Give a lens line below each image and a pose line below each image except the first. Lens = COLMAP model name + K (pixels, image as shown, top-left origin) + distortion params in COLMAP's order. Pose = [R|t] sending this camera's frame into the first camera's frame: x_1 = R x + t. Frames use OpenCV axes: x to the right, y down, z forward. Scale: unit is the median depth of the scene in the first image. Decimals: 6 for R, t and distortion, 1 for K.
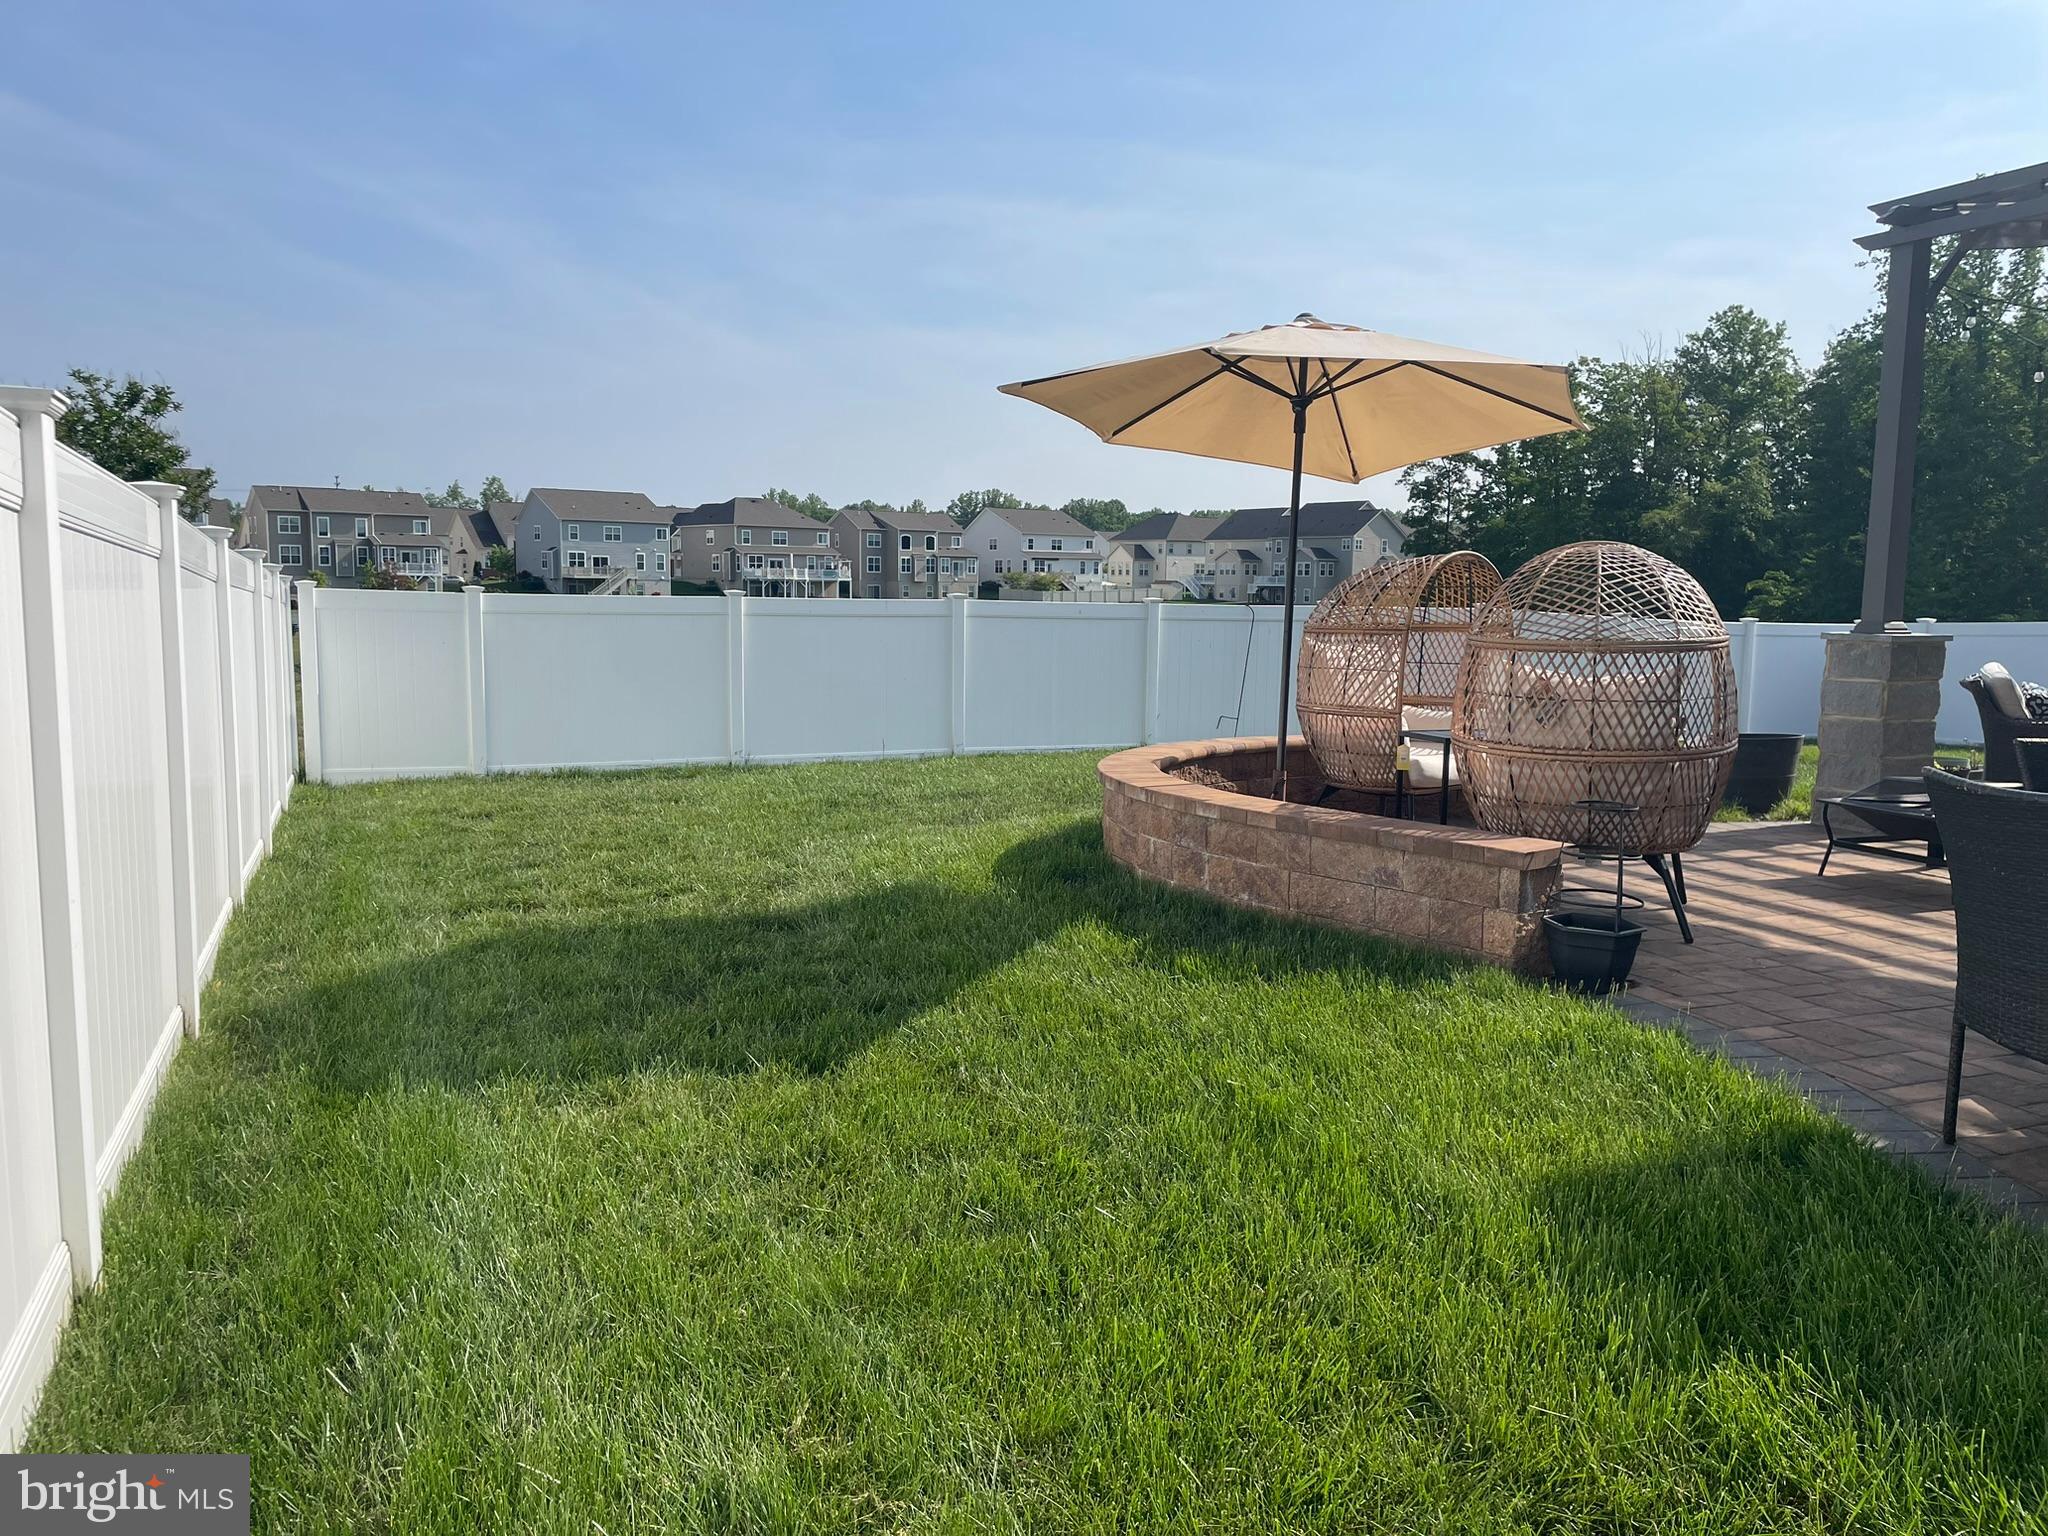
lens RADIAL K [[1526.5, 0, 1037.4], [0, 1526.5, 765.6], [0, 0, 1]] dist [0.093035, -0.123153]
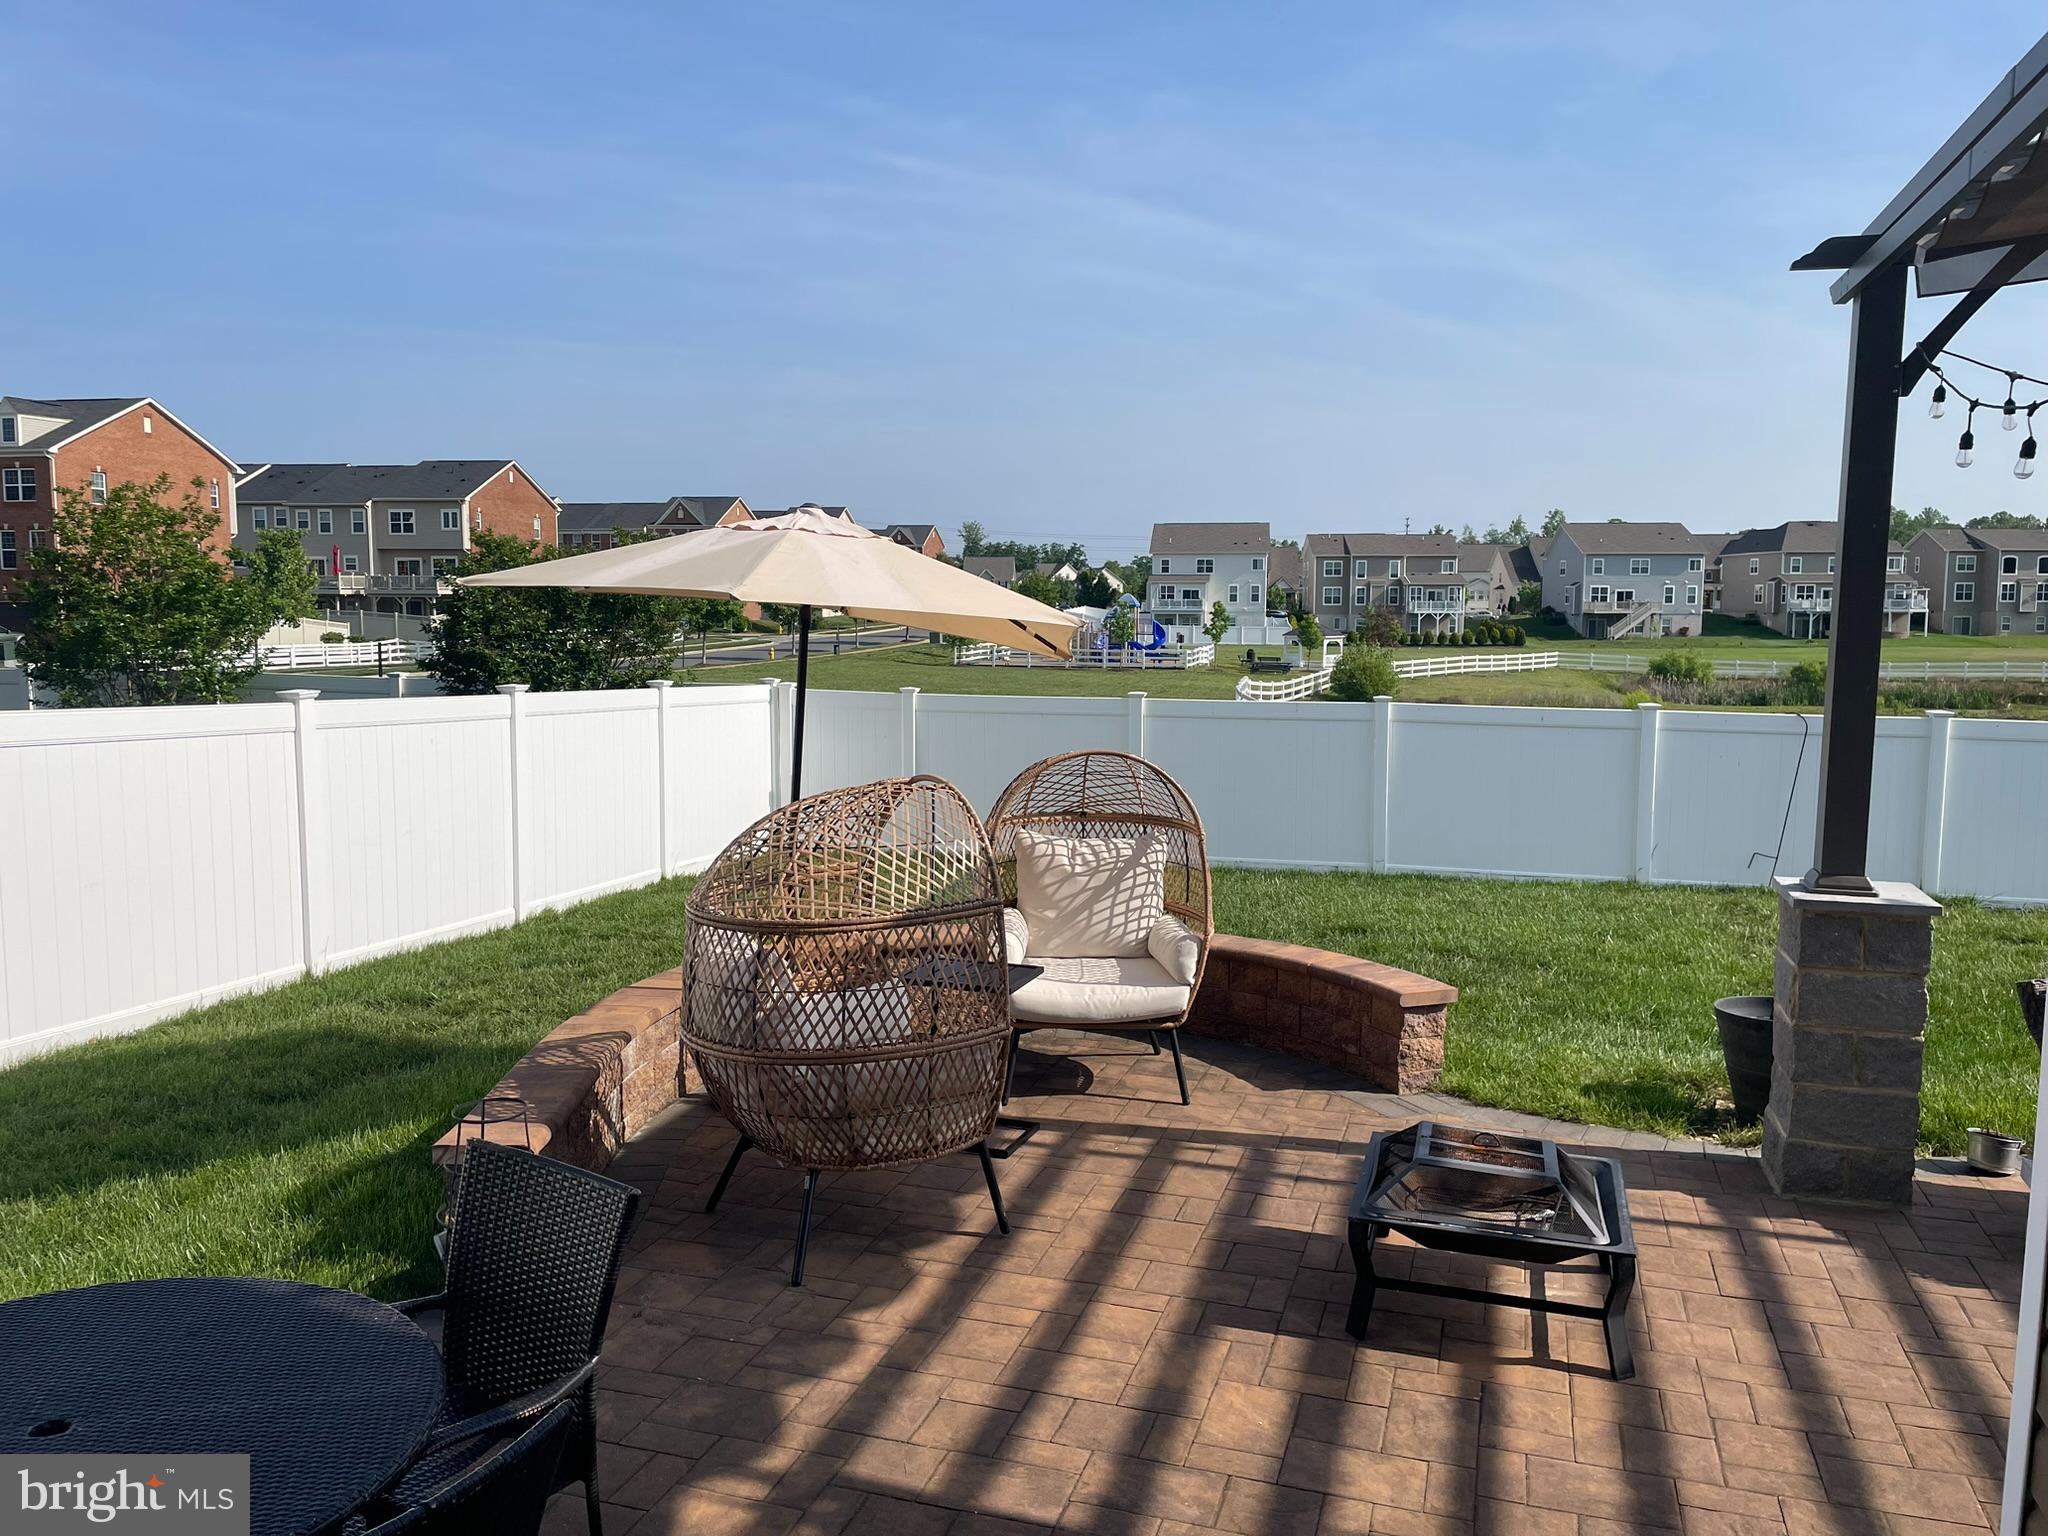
lens RADIAL K [[1526.5, 0, 1037.4], [0, 1526.5, 765.6], [0, 0, 1]] dist [0.093035, -0.123153]
pose [[0.780787, 0.057435, -0.622151, 1.234149], [-0.068986, 0.997602, 0.005519, -0.203971], [0.620977, 0.038611, 0.782878, 0.560882]]
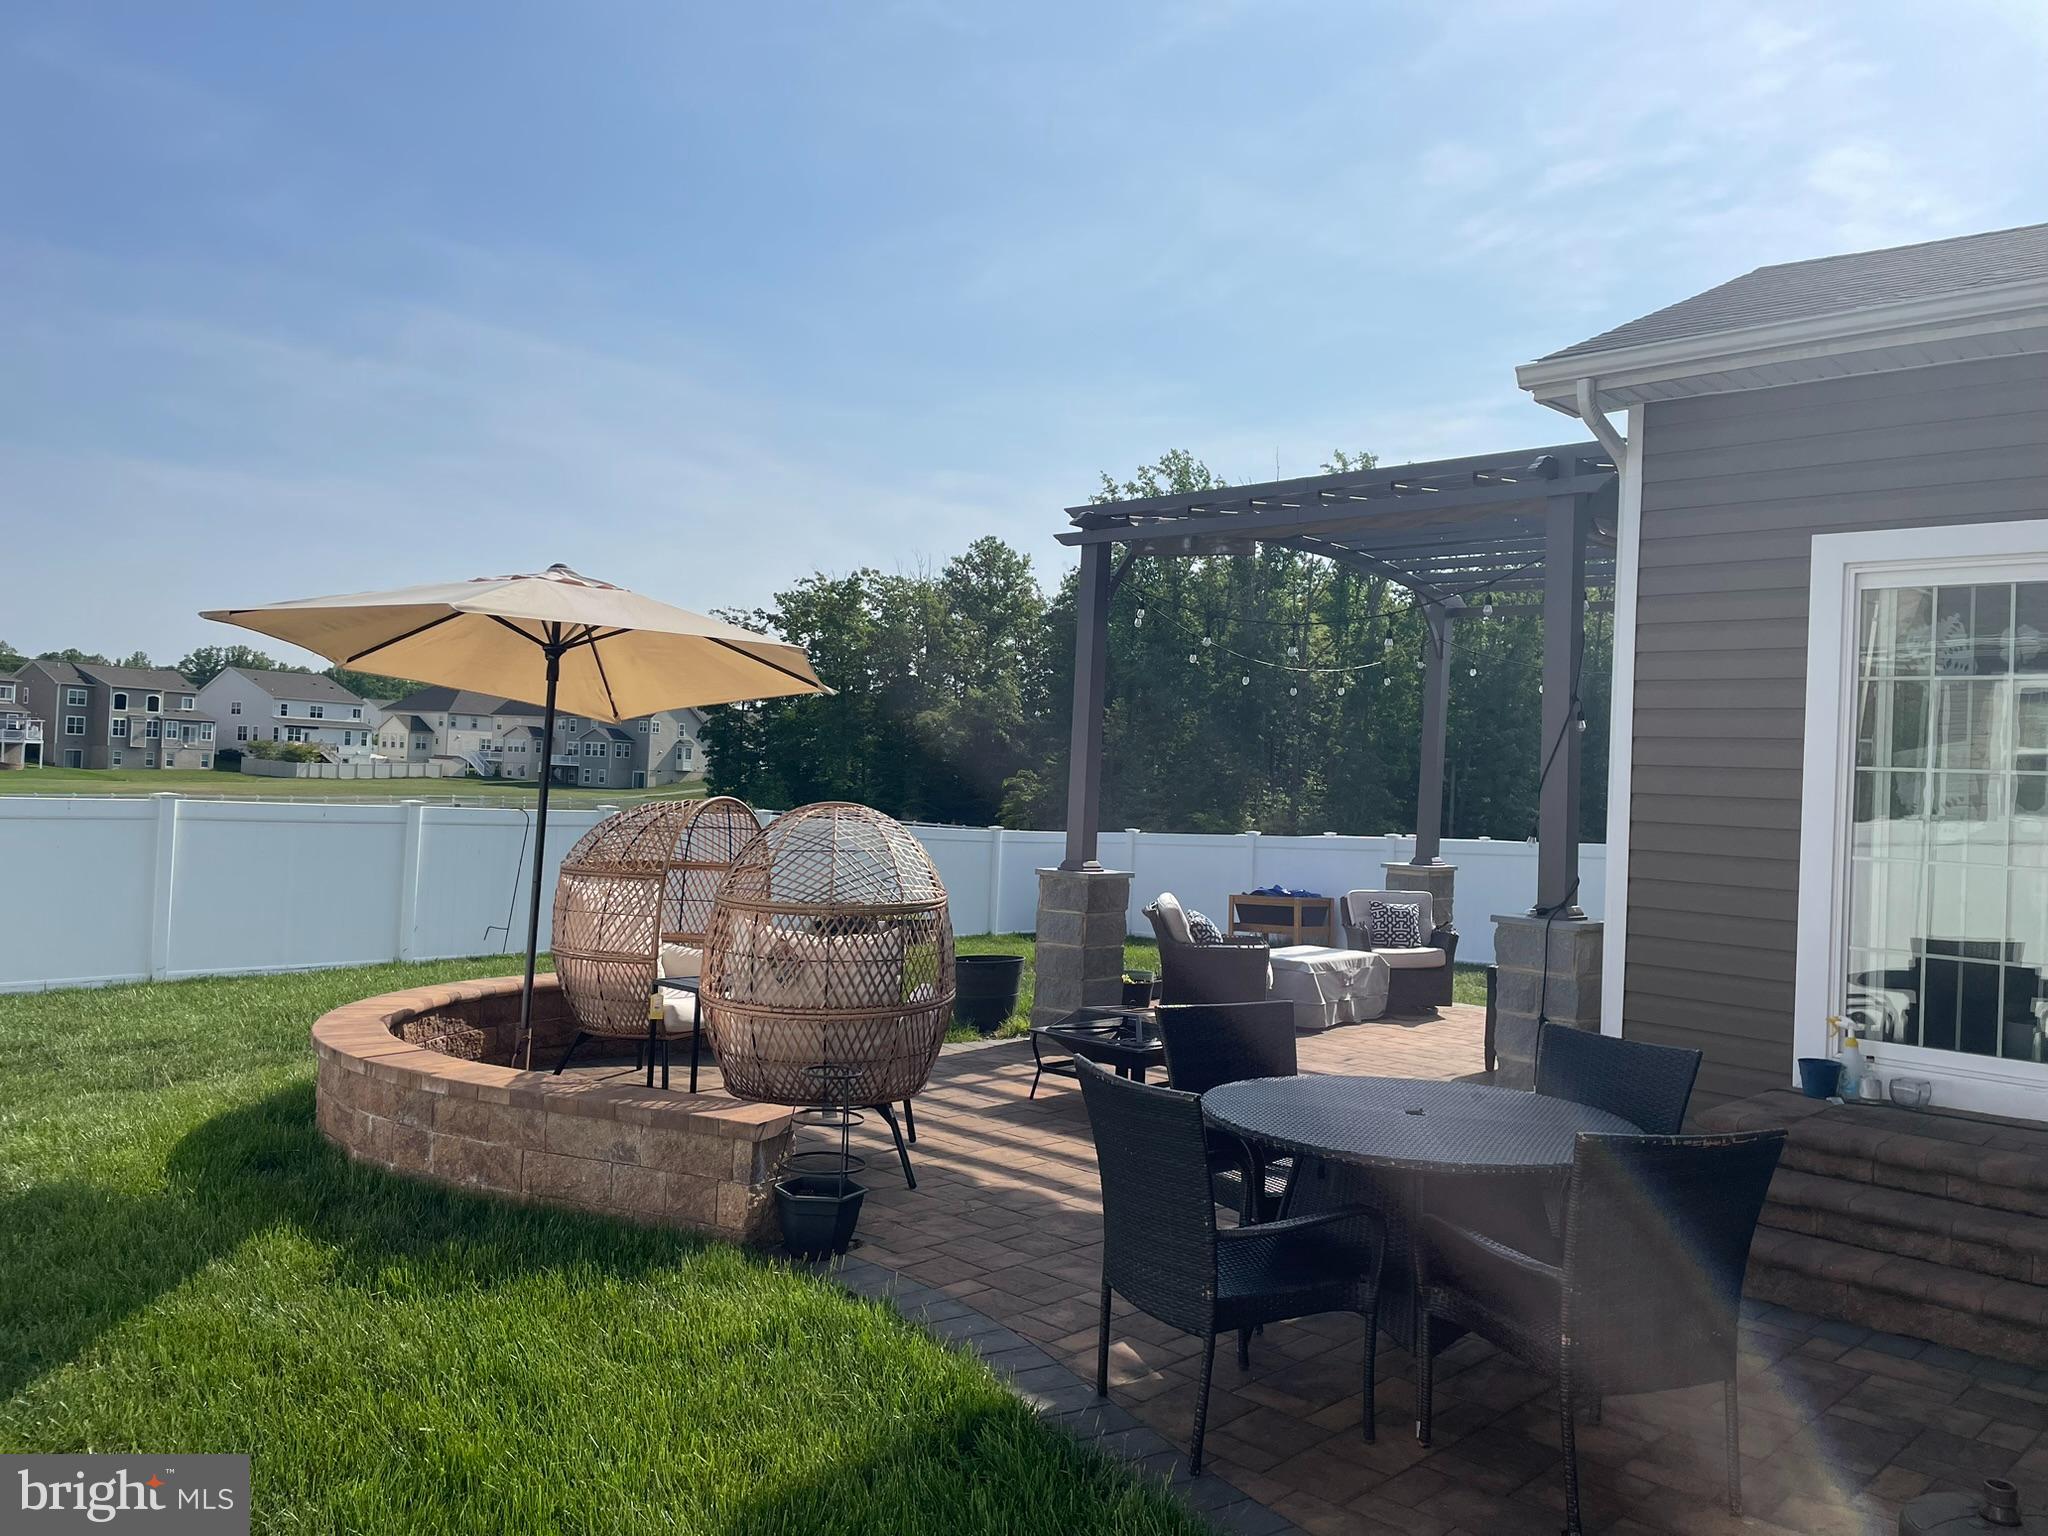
lens RADIAL K [[1526.5, 0, 1037.4], [0, 1526.5, 765.6], [0, 0, 1]] dist [0.093035, -0.123153]
pose [[0.900356, 0.034990, 0.433744, 0.028061], [0.016744, 0.993238, -0.114881, -0.050872], [-0.434831, 0.110696, 0.893682, -0.017616]]
